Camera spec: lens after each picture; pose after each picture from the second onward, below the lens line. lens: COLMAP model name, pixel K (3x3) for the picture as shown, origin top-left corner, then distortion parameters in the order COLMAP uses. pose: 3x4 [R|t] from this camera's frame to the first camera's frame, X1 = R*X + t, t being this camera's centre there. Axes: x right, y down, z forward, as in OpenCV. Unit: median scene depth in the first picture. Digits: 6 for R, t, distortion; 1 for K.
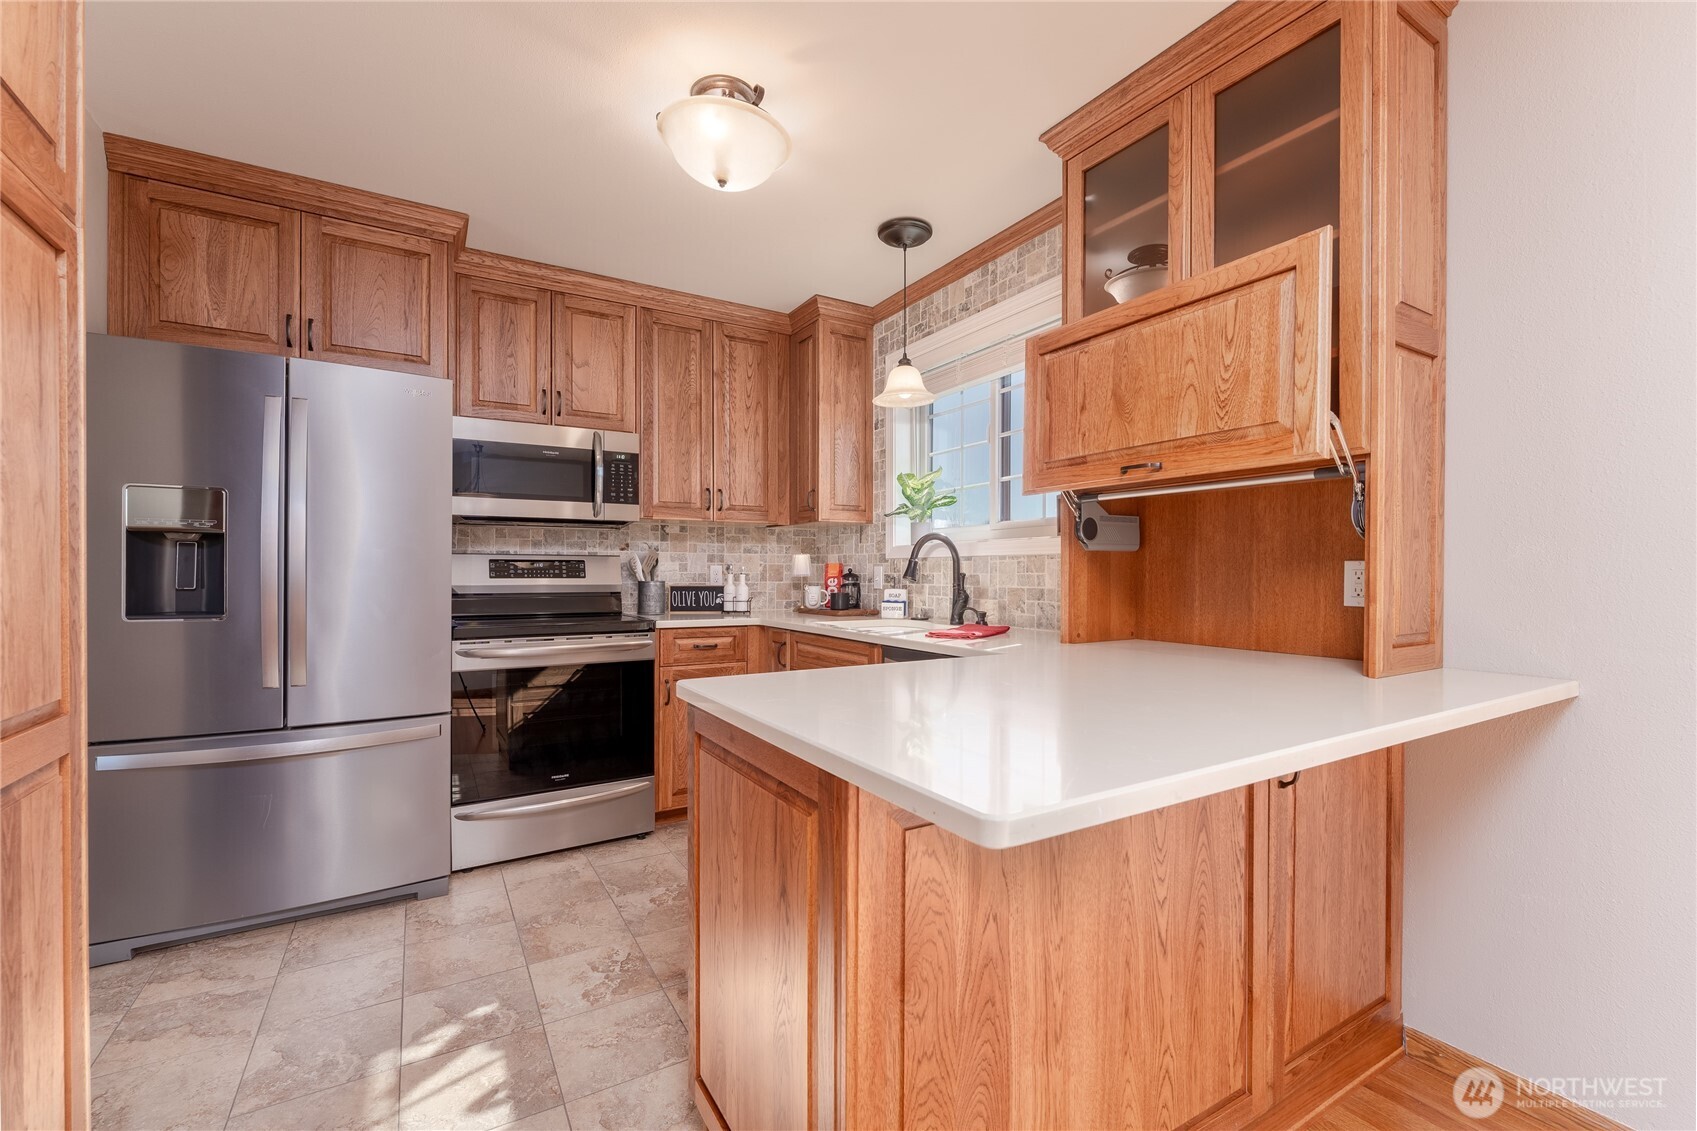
lens RADIAL K [[736.3, 0, 844.6], [0, 736.3, 572.9], [0, 0, 1]] dist [-0.003588, -0.000702]
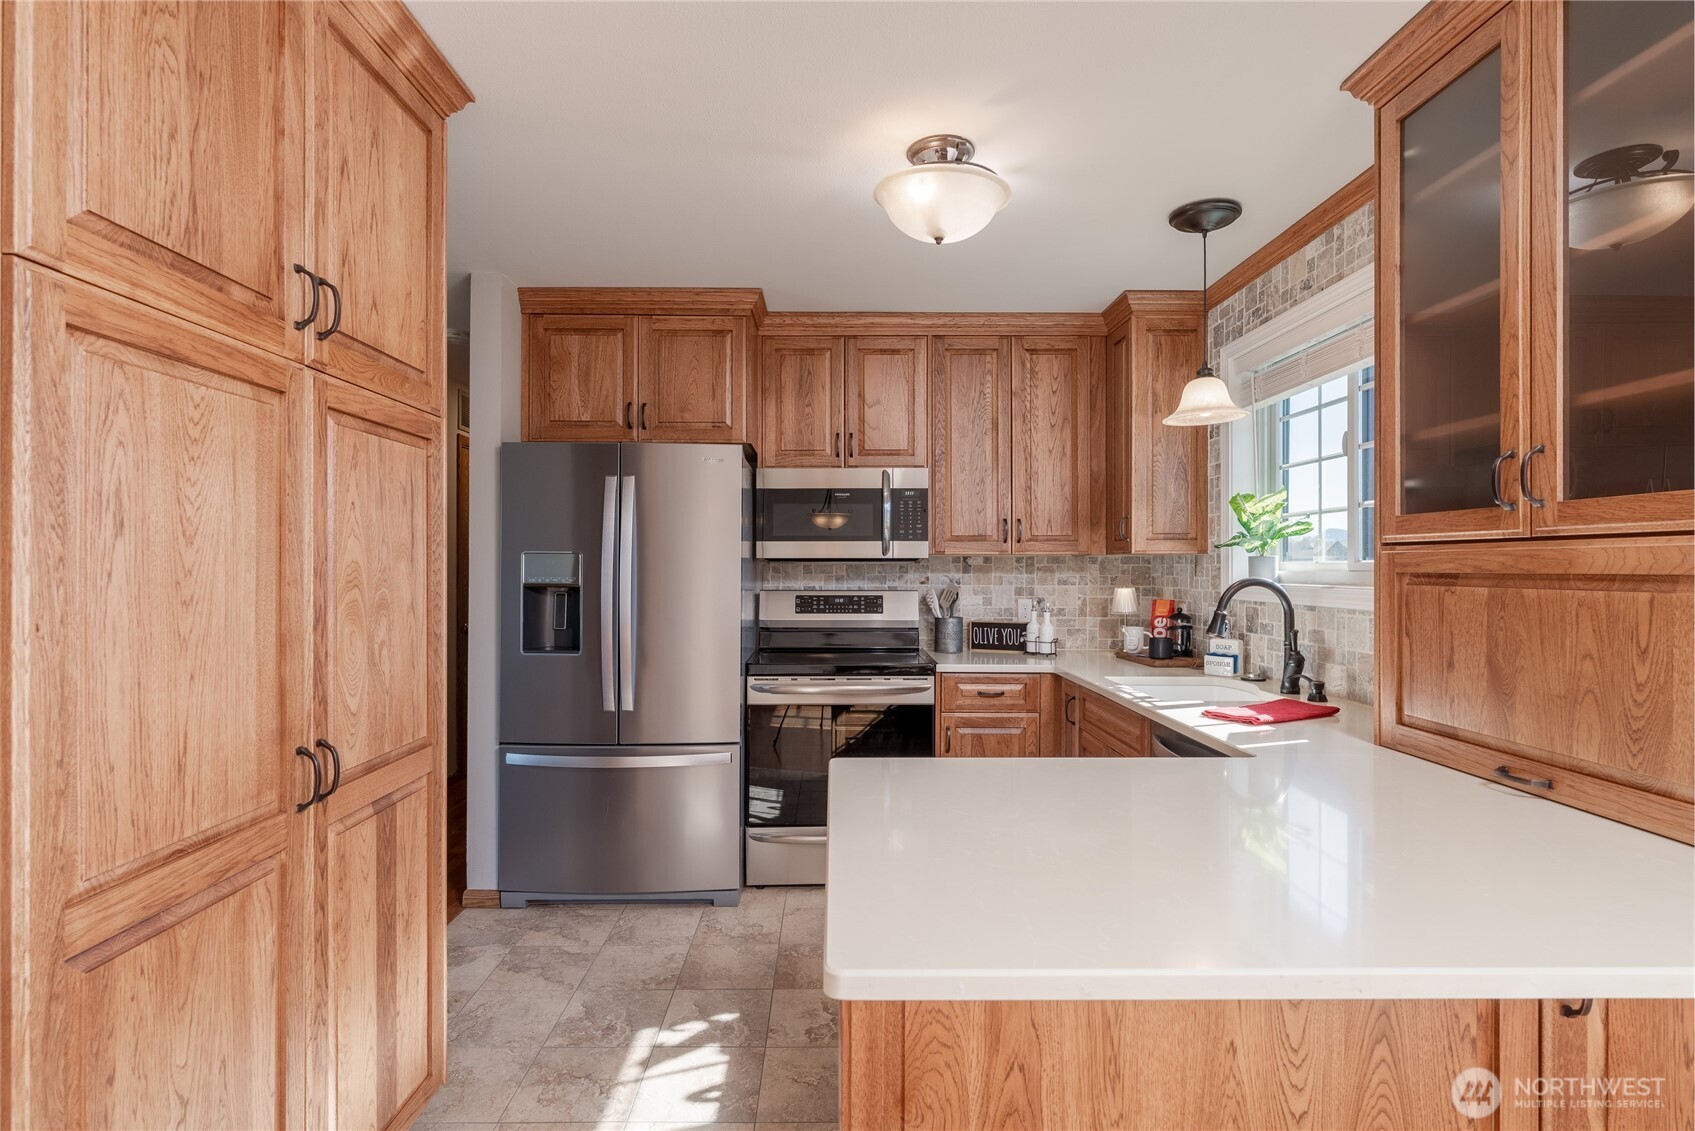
lens RADIAL K [[843.3, 0, 816.9], [0, 843.3, 563.2], [0, 0, 1]] dist [-0.003818, 0.001118]
pose [[0.856430, -0.000762, -0.516262, 0.206595], [-0.002466, 0.999981, -0.005566, -0.069921], [0.516257, 0.006040, 0.856413, -0.032060]]
